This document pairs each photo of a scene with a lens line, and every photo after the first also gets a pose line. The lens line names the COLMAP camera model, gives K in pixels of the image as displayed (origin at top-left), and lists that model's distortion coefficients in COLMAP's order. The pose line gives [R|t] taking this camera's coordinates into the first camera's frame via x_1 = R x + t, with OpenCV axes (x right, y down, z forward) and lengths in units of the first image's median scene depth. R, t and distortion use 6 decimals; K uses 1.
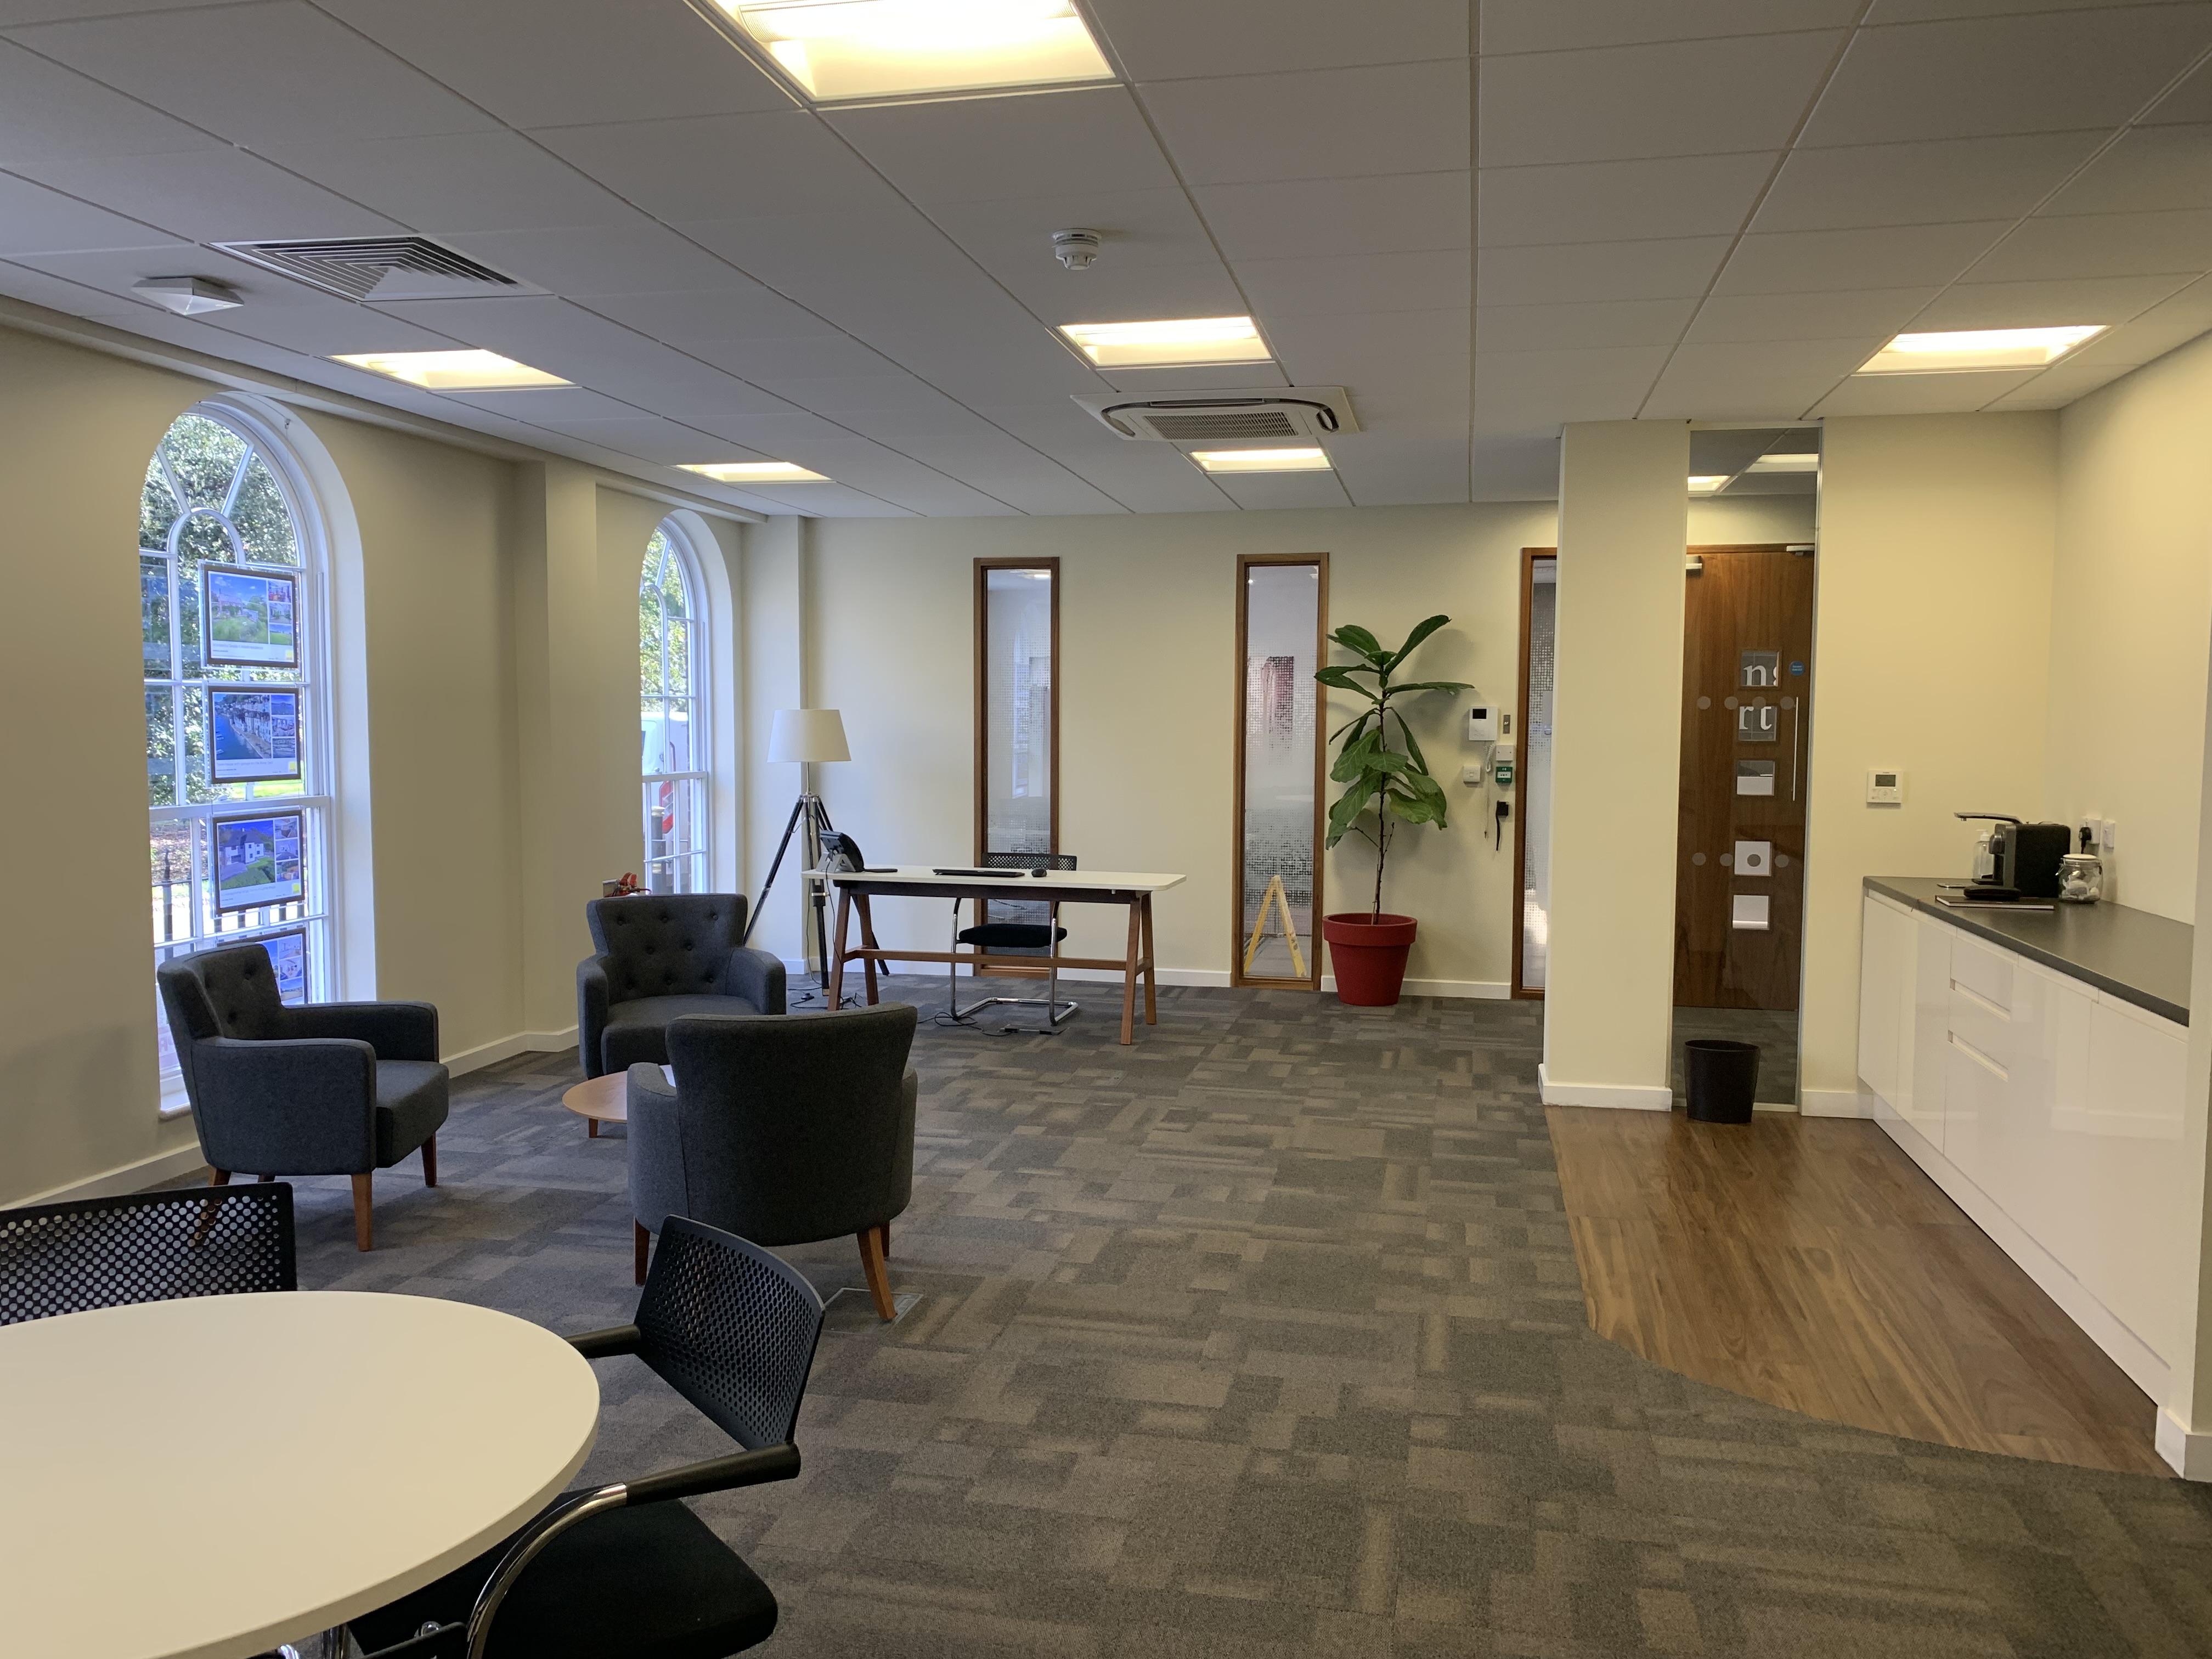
lens RADIAL K [[1698.1, 0, 1105.6], [0, 1698.1, 831.3], [0, 0, 1]] dist [-0.001148, -0.000398]
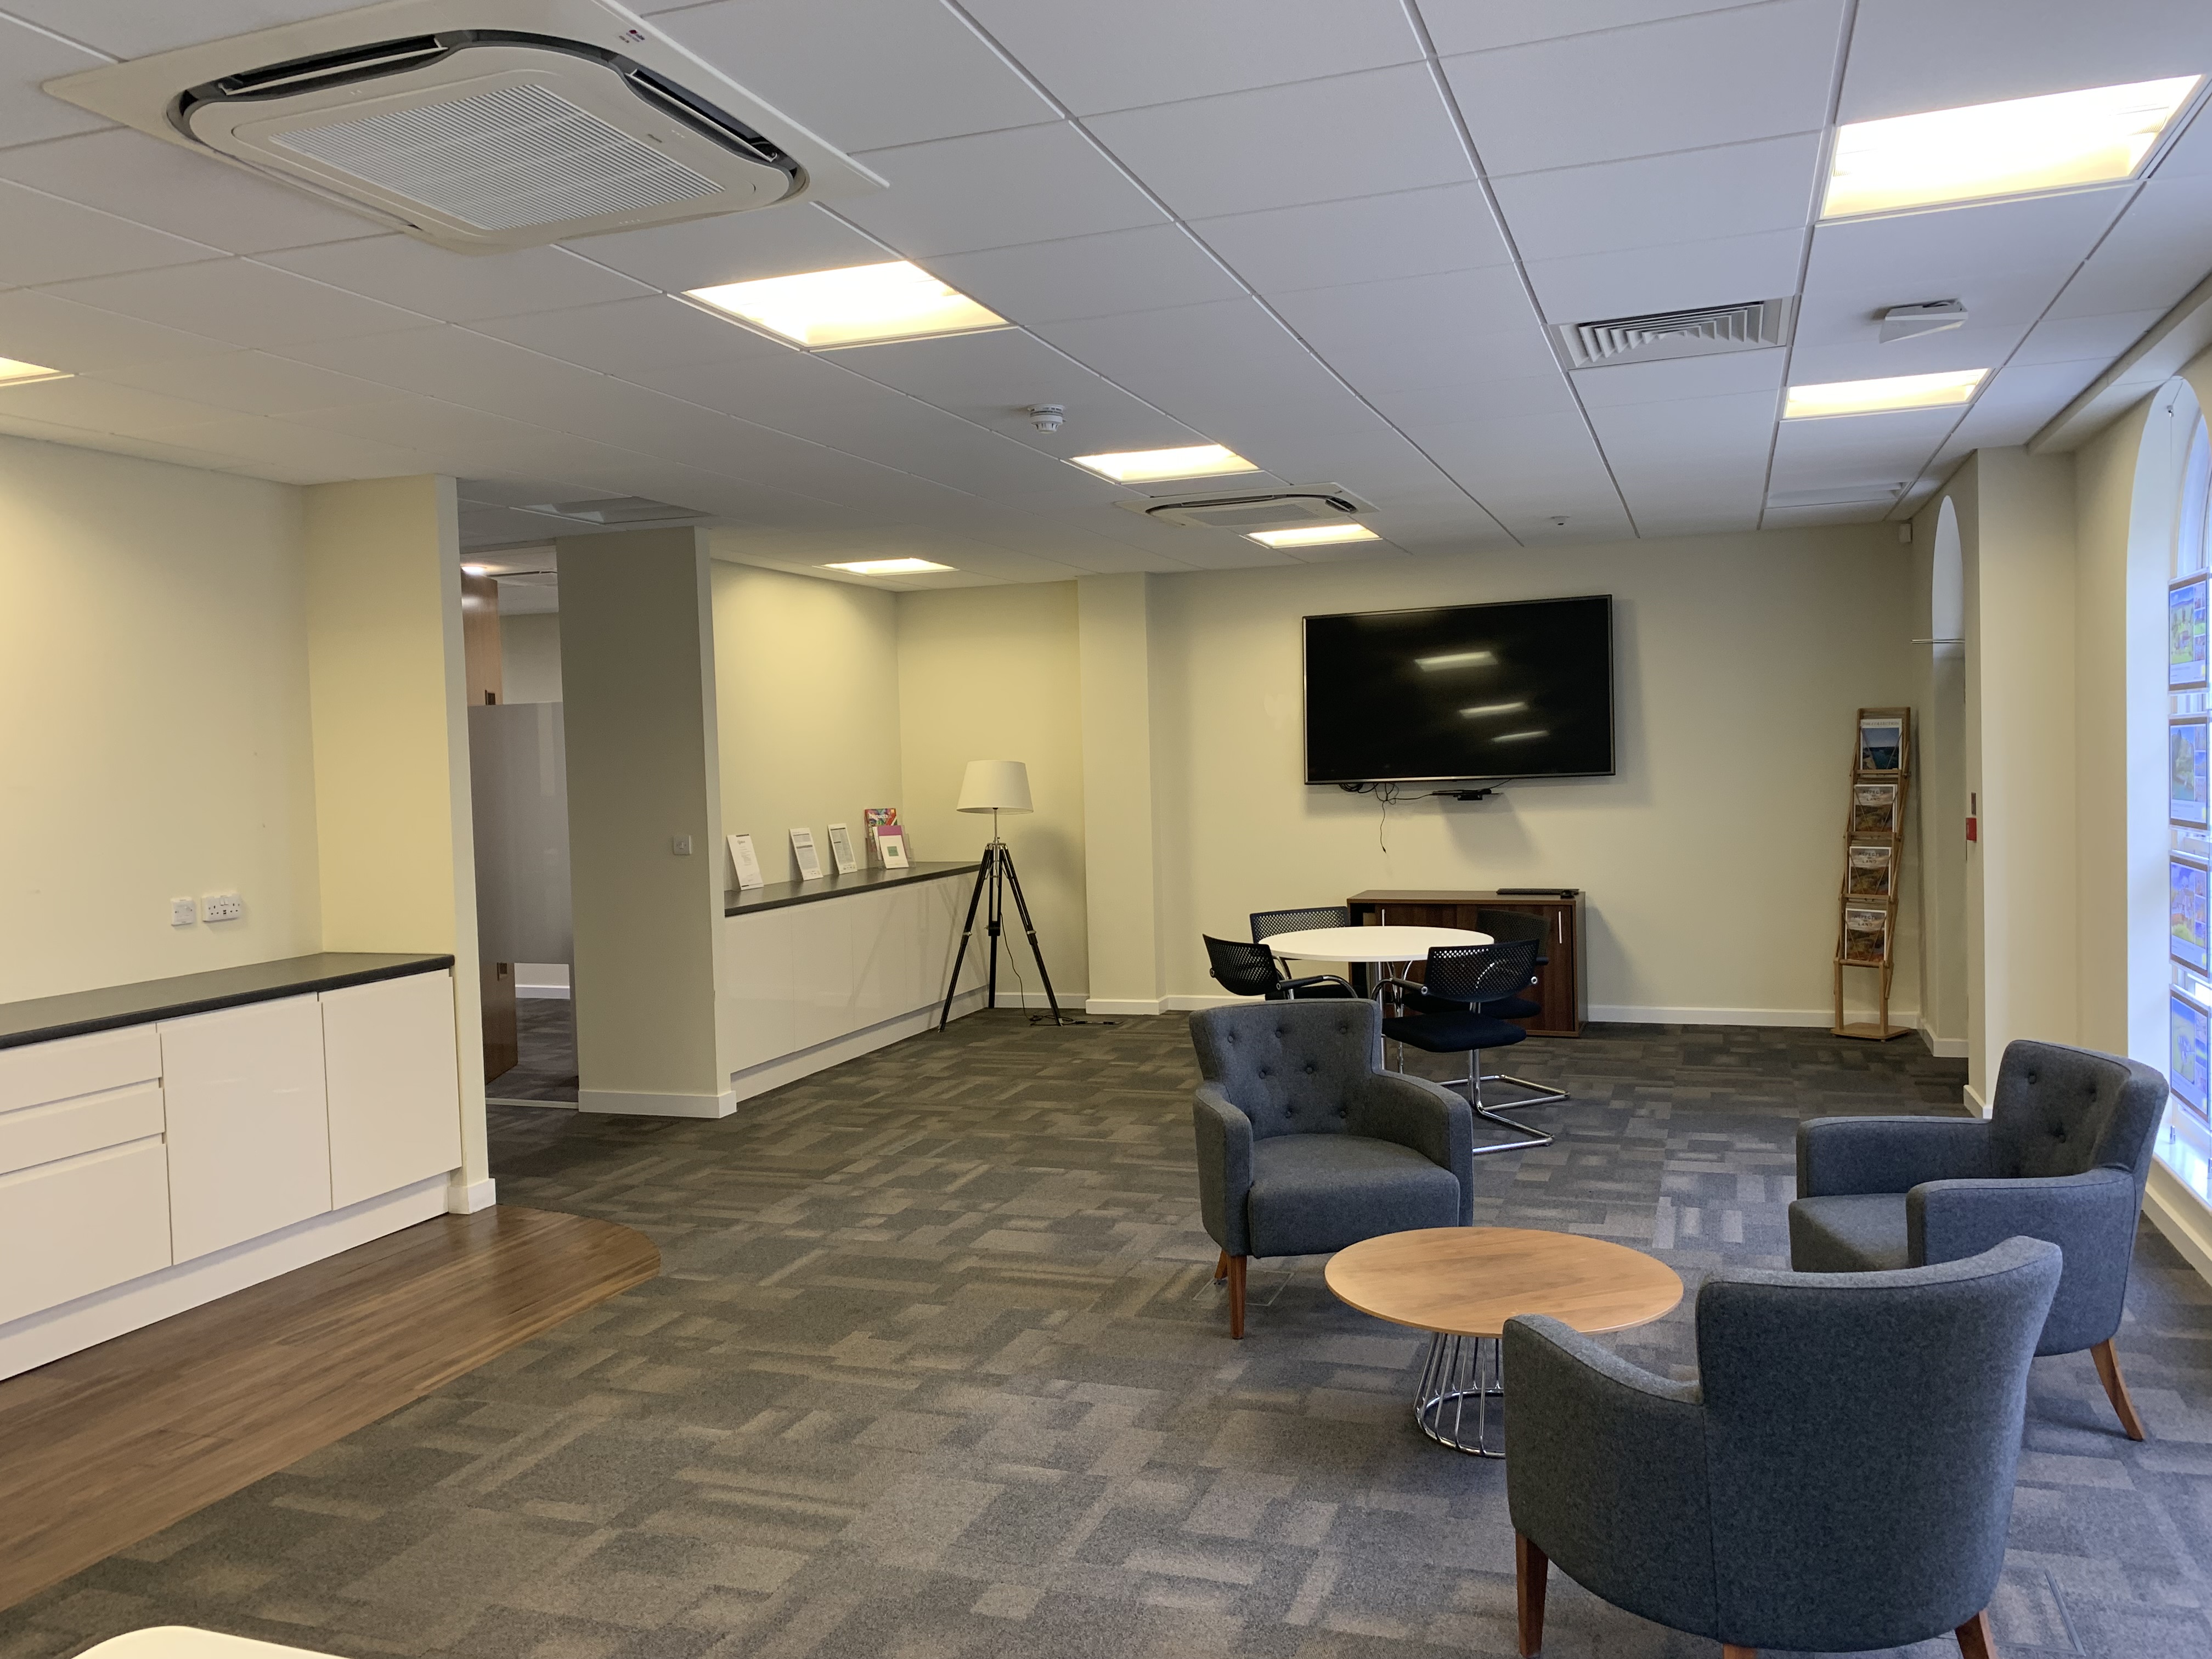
lens RADIAL K [[1698.1, 0, 1108.2], [0, 1698.1, 827.0], [0, 0, 1]] dist [-0.001148, -0.000398]
pose [[-0.990820, 0.018044, 0.133978, -0.191384], [0.033283, 0.993106, 0.112395, -0.144526], [-0.131027, 0.115823, -0.984590, 1.911629]]
